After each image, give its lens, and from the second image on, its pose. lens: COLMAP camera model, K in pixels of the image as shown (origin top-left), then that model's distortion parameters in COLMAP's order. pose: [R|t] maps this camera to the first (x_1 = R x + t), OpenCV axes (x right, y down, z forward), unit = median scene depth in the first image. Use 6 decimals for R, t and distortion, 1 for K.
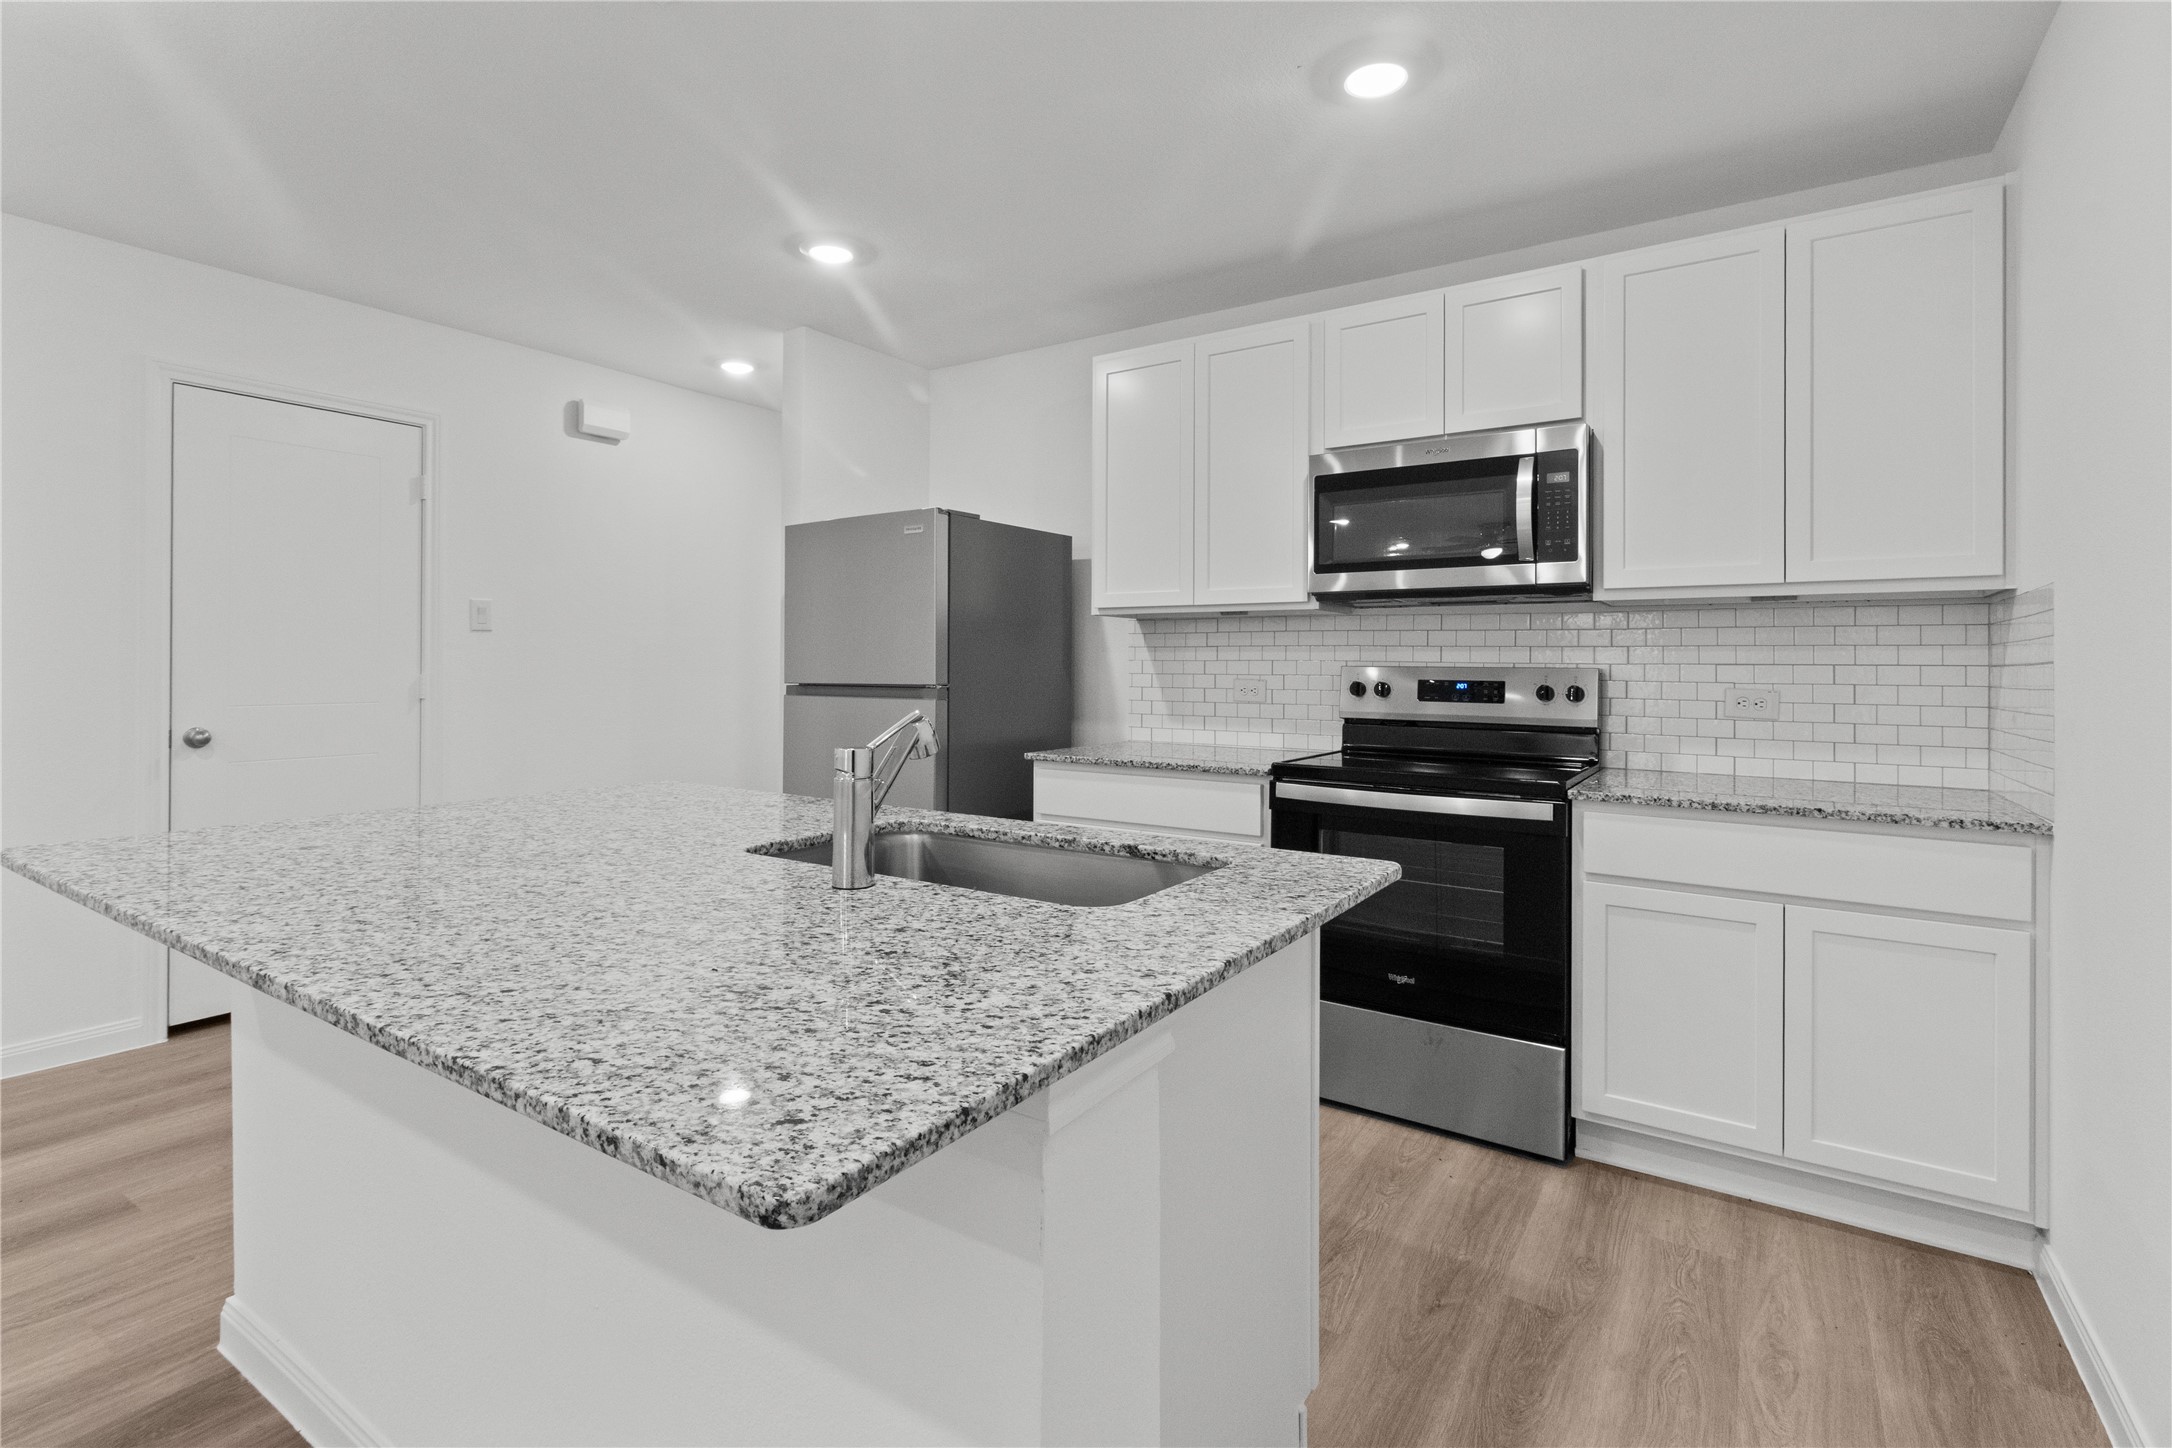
lens RADIAL K [[1012.4, 0, 1092.7], [0, 1012.4, 668.5], [0, 0, 1]] dist [0.002824, 0.000672]
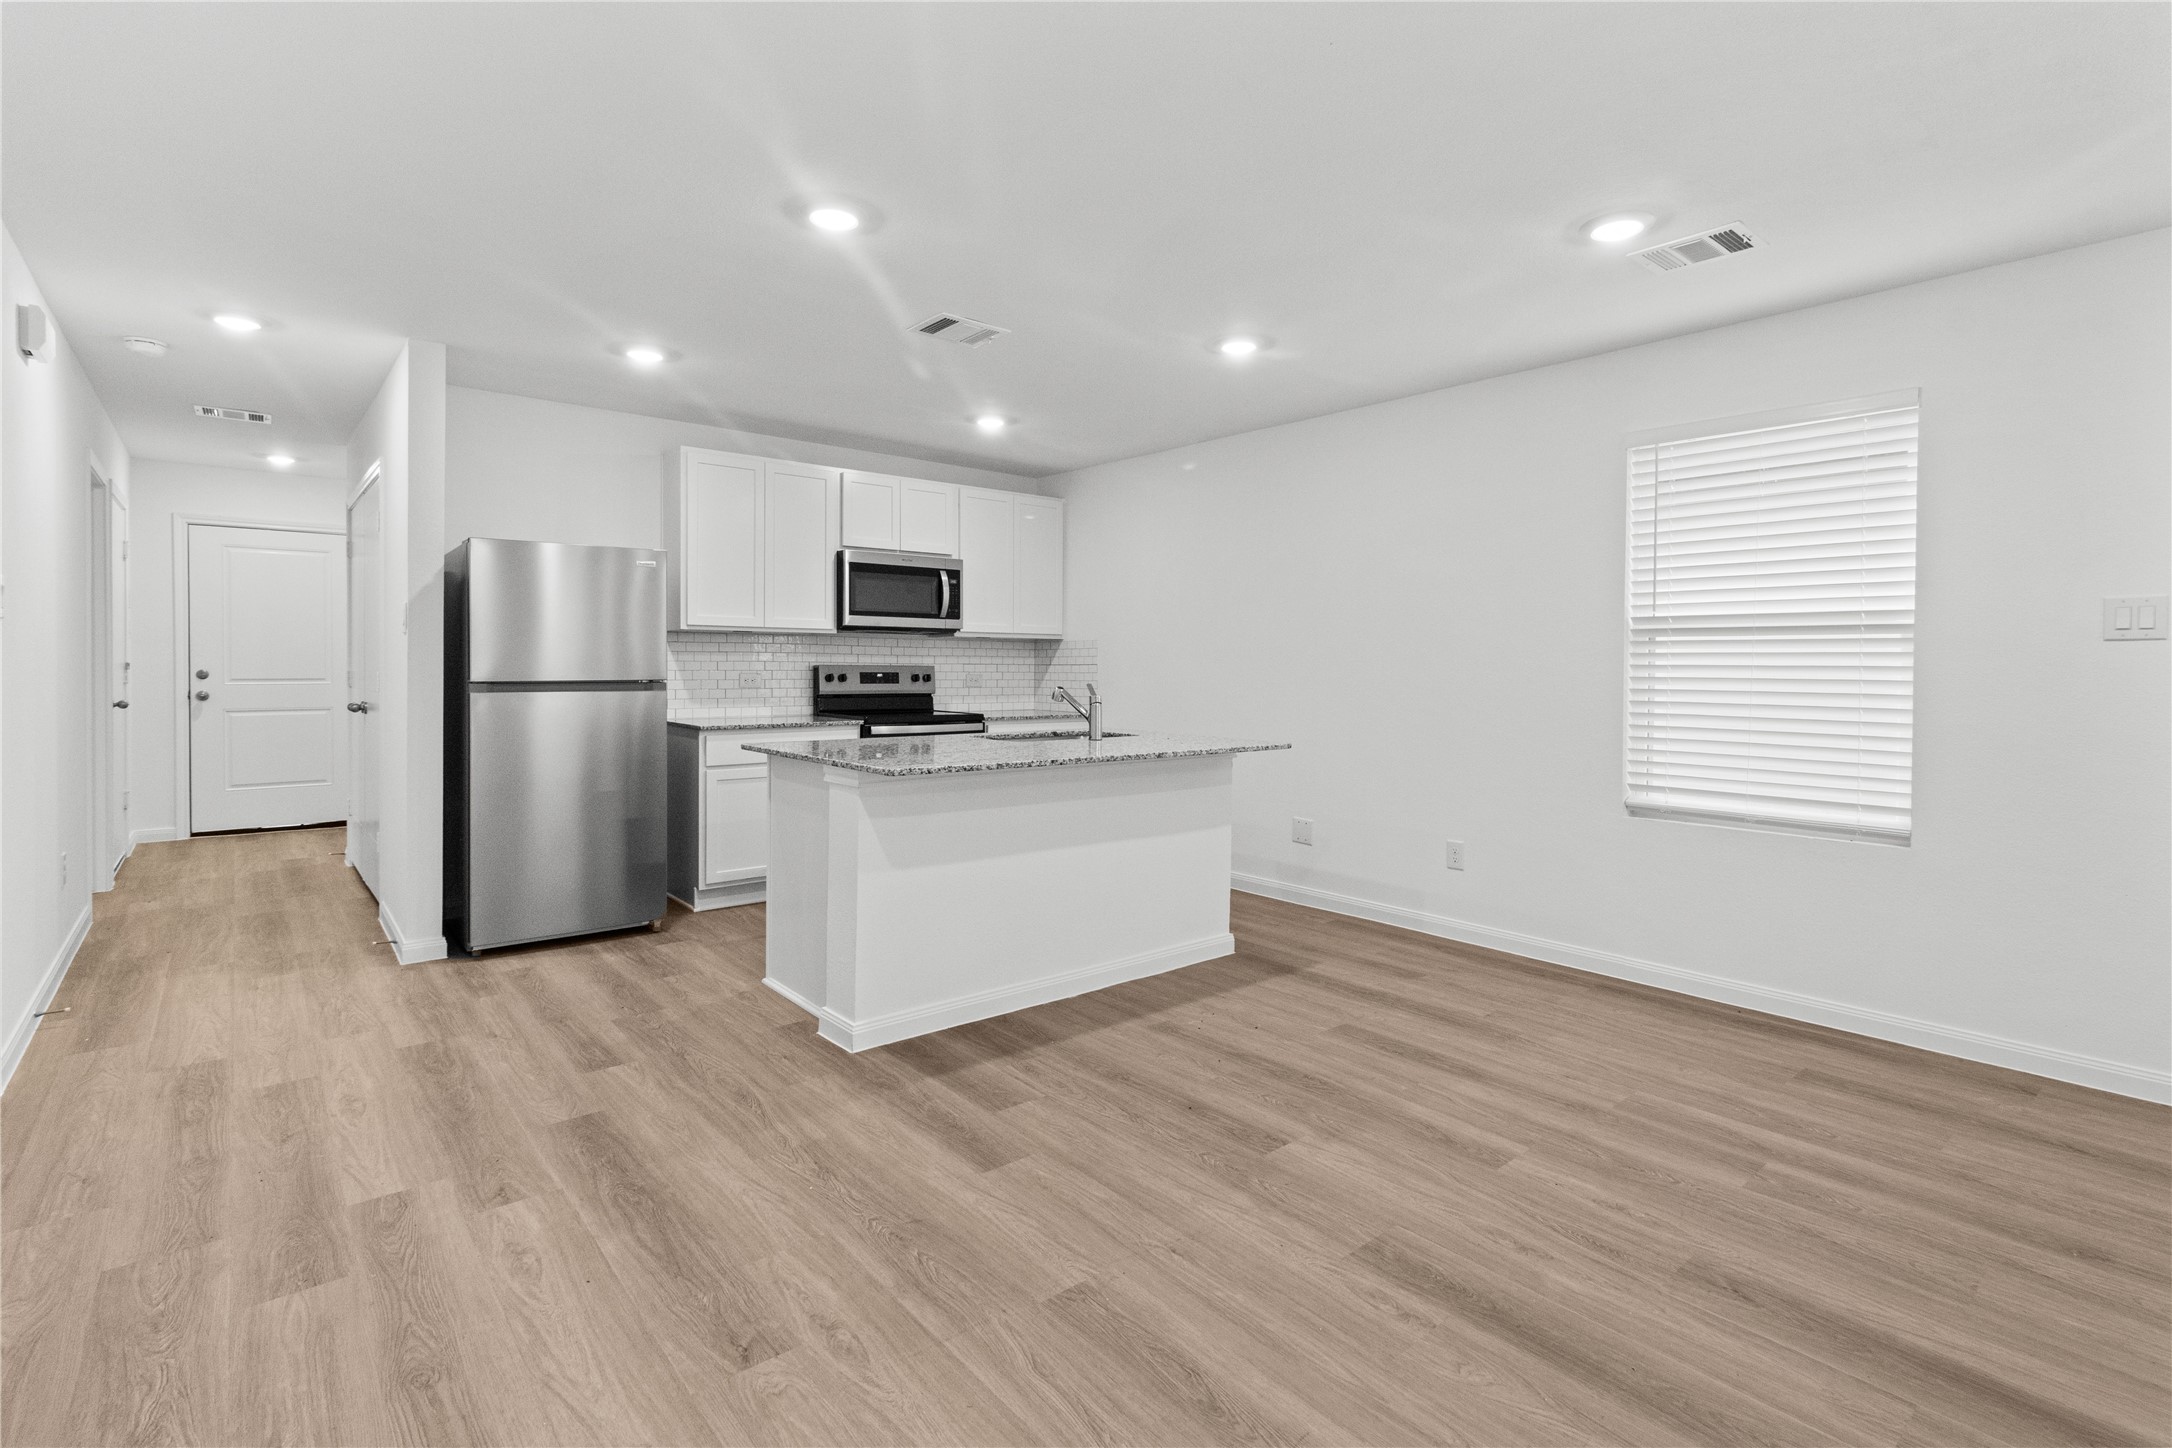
lens RADIAL K [[1012.4, 0, 1092.7], [0, 1012.4, 668.5], [0, 0, 1]] dist [0.002824, 0.000672]
pose [[0.279618, -0.007301, 0.960084, -1.553228], [-0.002963, 0.999960, 0.008467, -0.014894], [-0.960107, -0.005213, 0.279585, 0.065635]]
